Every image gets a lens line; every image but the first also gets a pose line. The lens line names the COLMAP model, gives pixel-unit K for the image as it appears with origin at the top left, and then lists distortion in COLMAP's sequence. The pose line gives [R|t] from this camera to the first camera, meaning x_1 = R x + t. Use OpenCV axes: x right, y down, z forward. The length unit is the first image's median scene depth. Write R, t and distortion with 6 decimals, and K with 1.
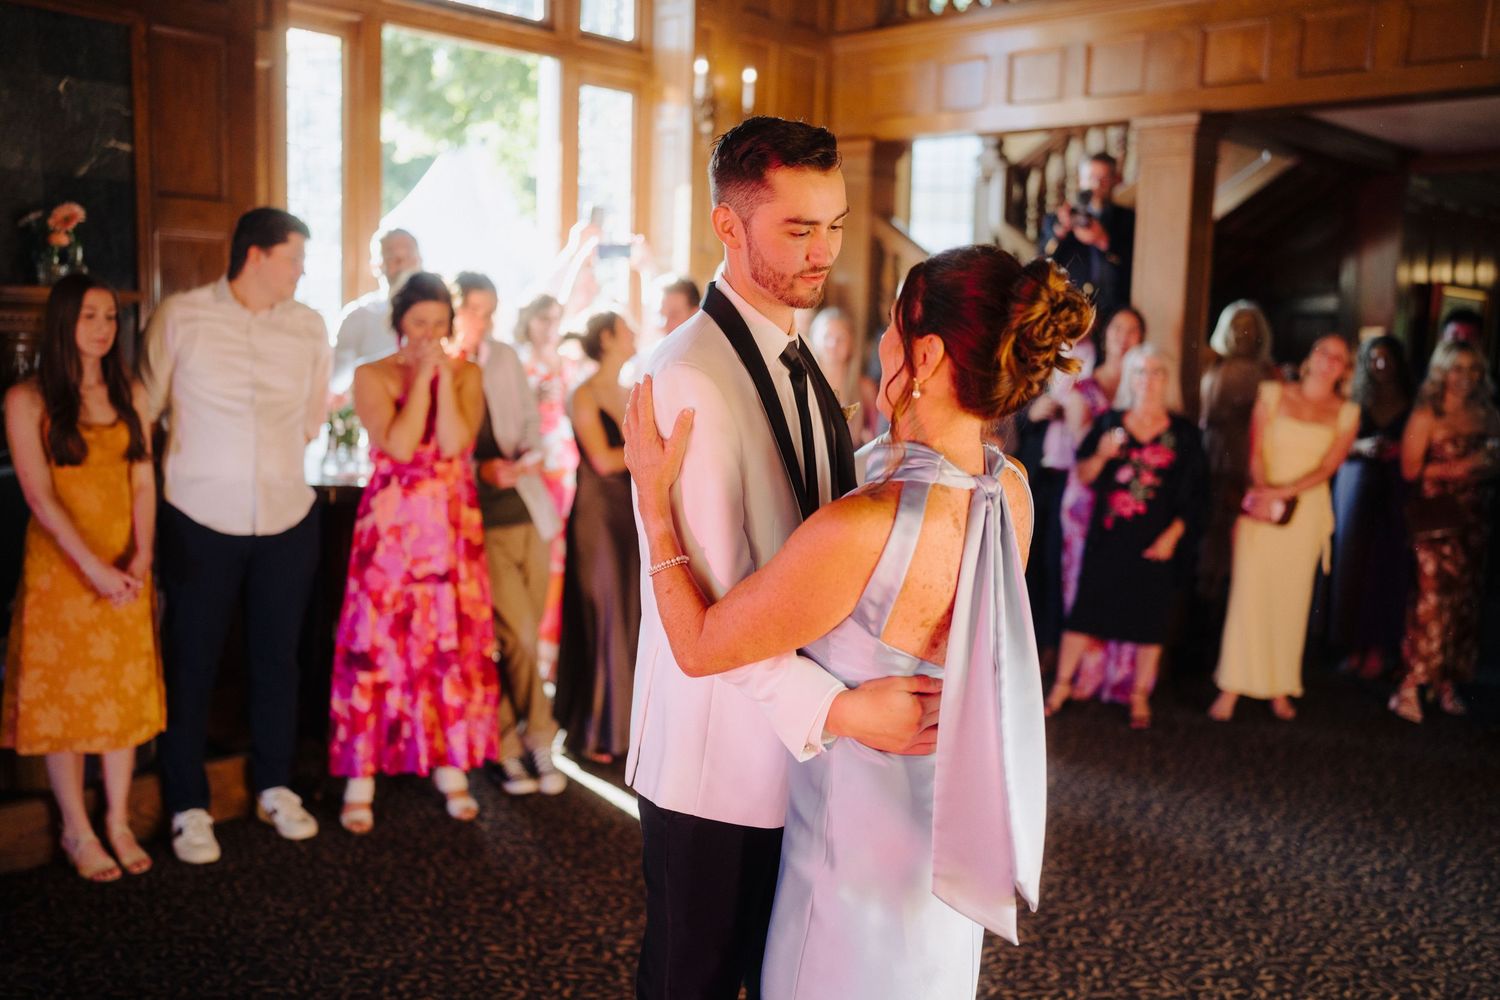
lens RADIAL K [[1521.5, 0, 757.4], [0, 1521.5, 485.8], [0, 0, 1]] dist [0.021258, 0.000000]
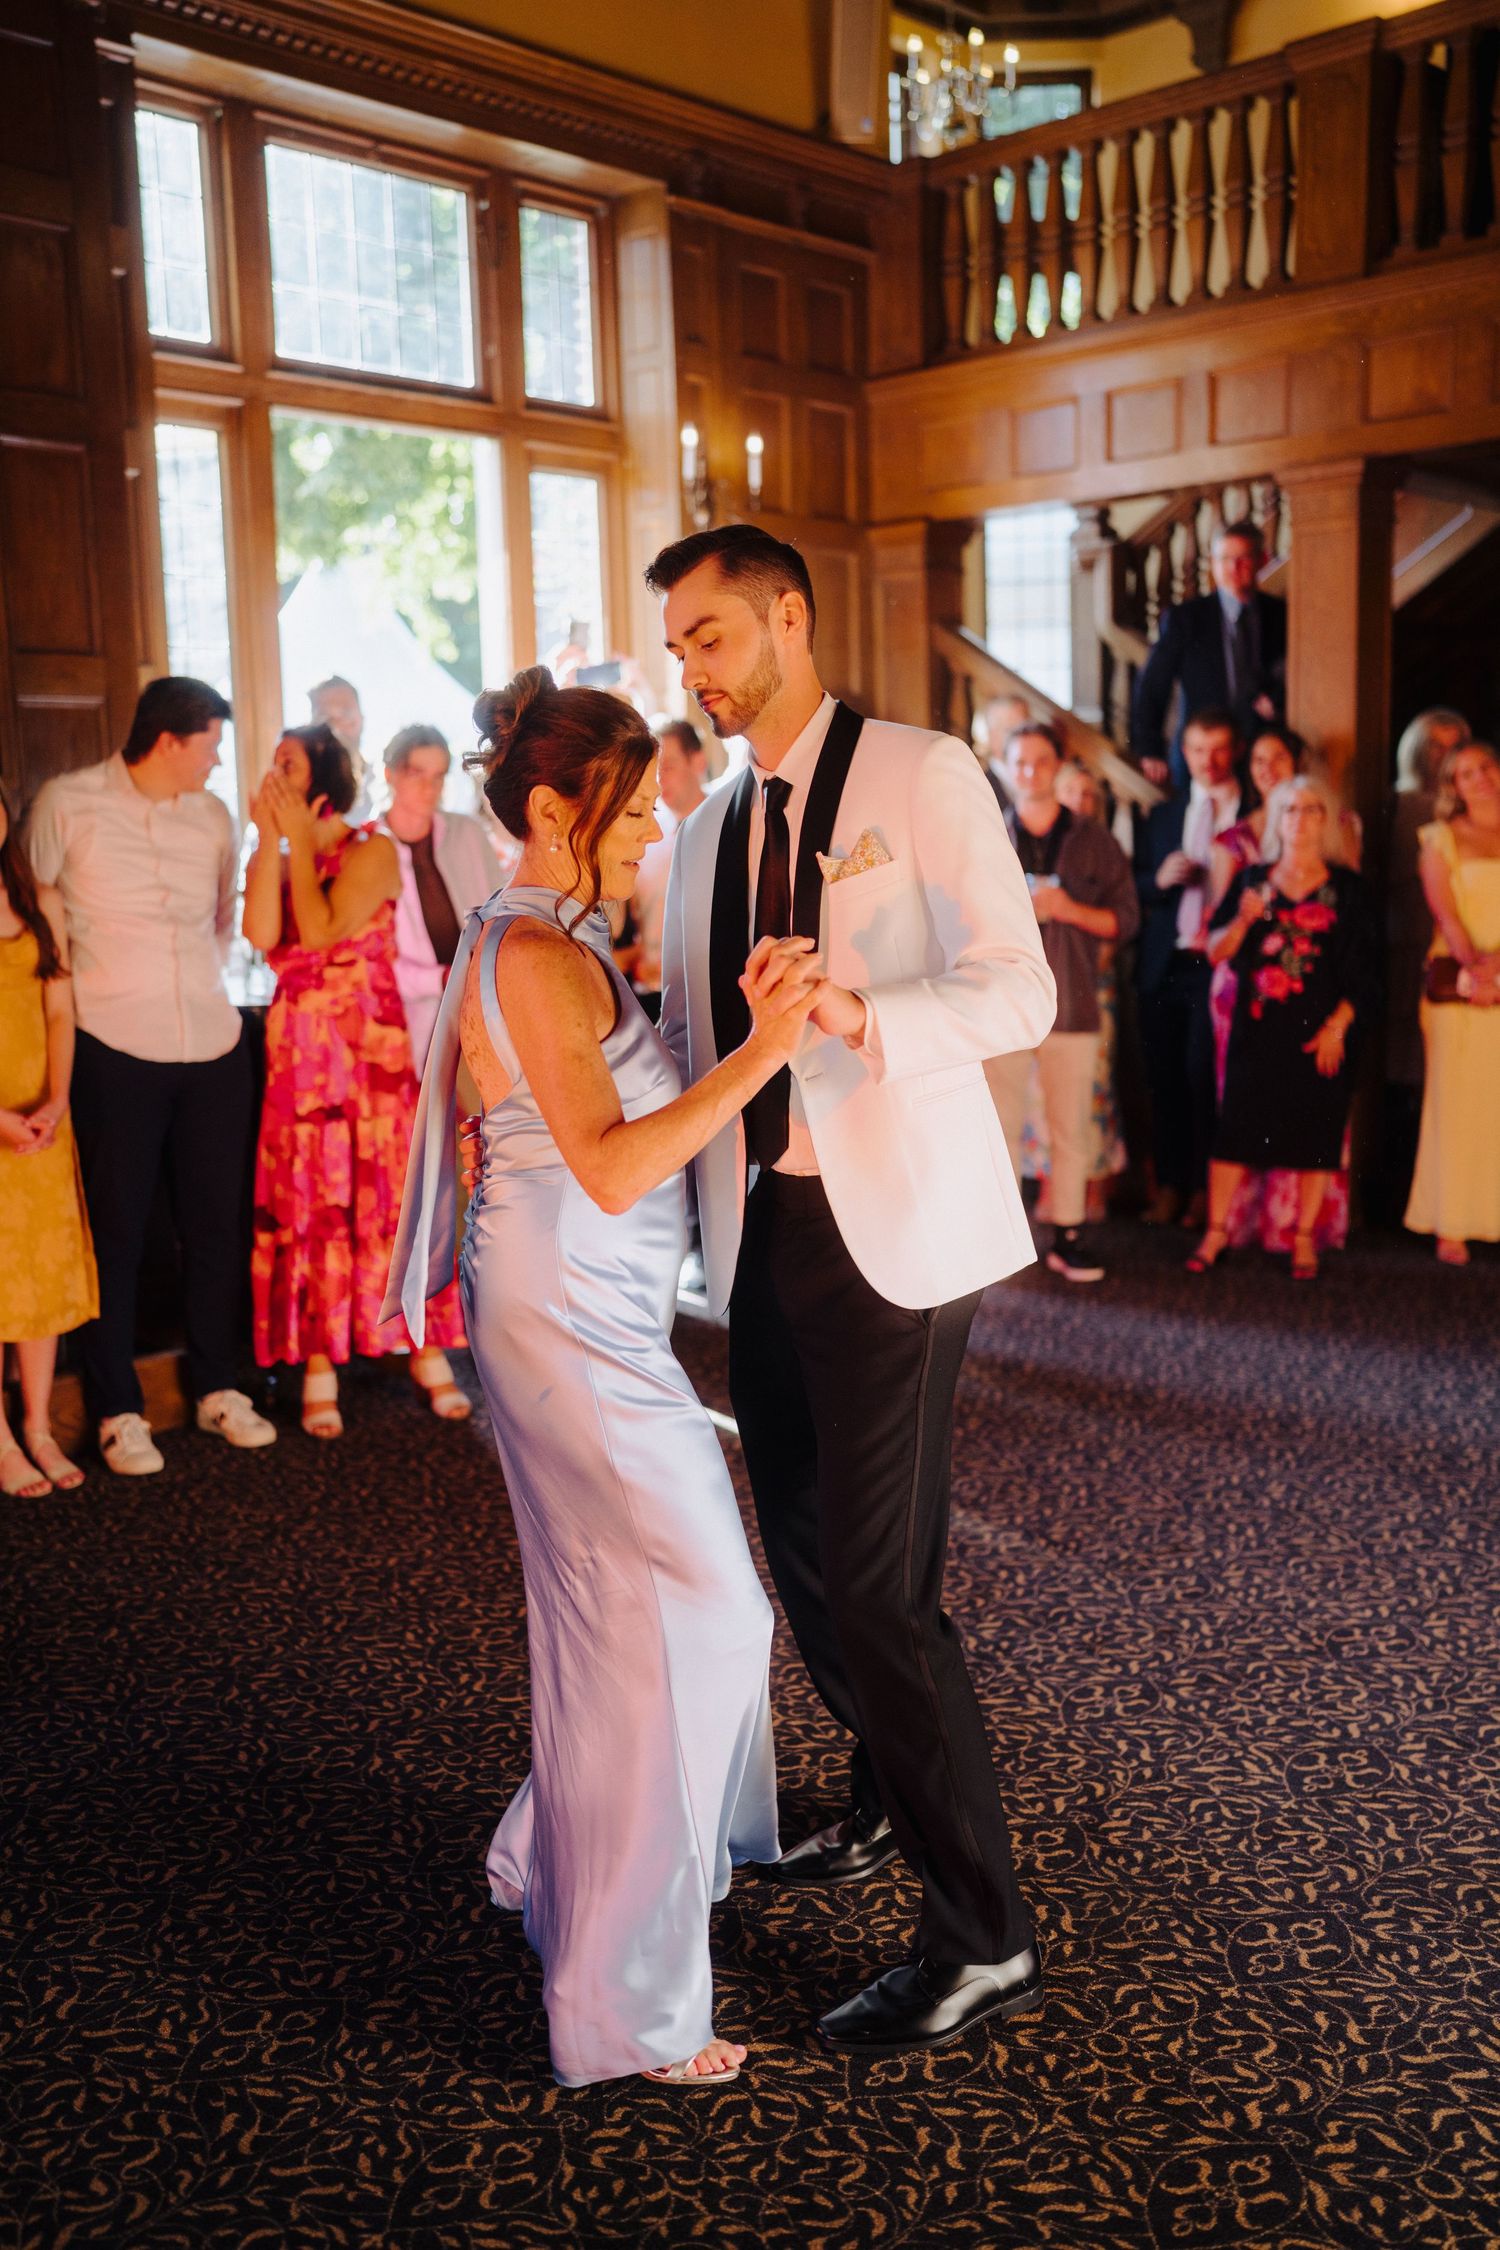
lens RADIAL K [[2282.3, 0, 730.5], [0, 2282.3, 1118.1], [0, 0, 1]] dist [0.021258, 0.000000]
pose [[0.998209, -0.054339, -0.025008, -0.010809], [0.055092, 0.998016, 0.030480, 0.033472], [0.023302, -0.031803, 0.999222, -0.175716]]
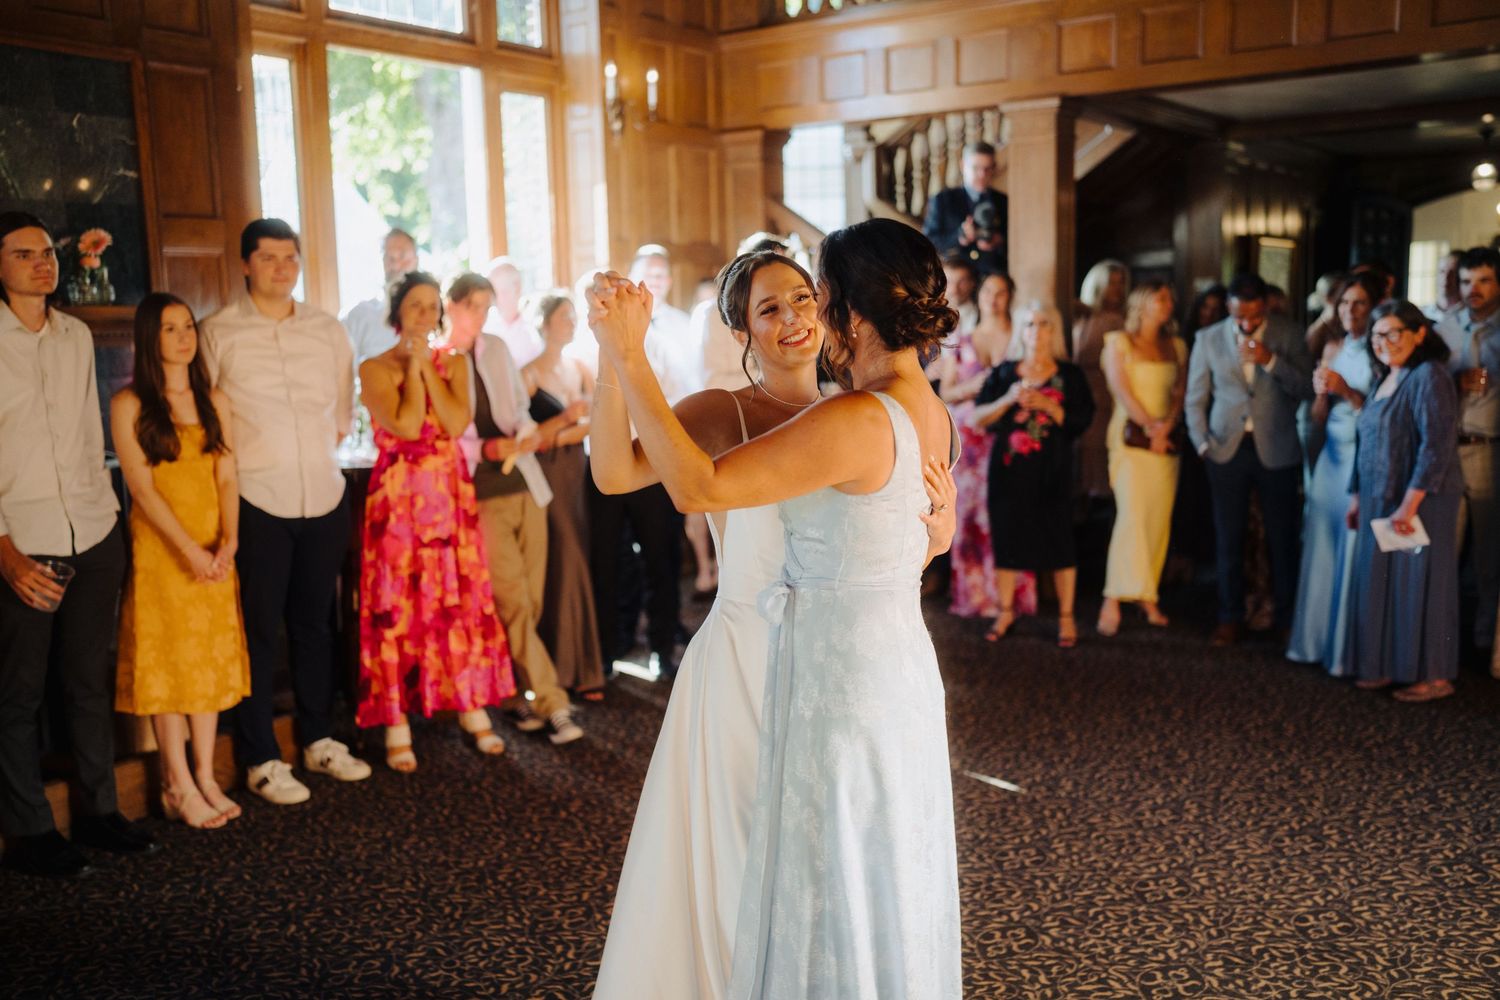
lens RADIAL K [[1521.5, 0, 765.6], [0, 1521.5, 497.0], [0, 0, 1]] dist [0.021258, 0.000000]
pose [[0.990580, -0.069026, 0.118265, -0.109470], [0.065990, 0.997387, 0.029405, 0.007140], [-0.119986, -0.021324, 0.992547, -0.147246]]
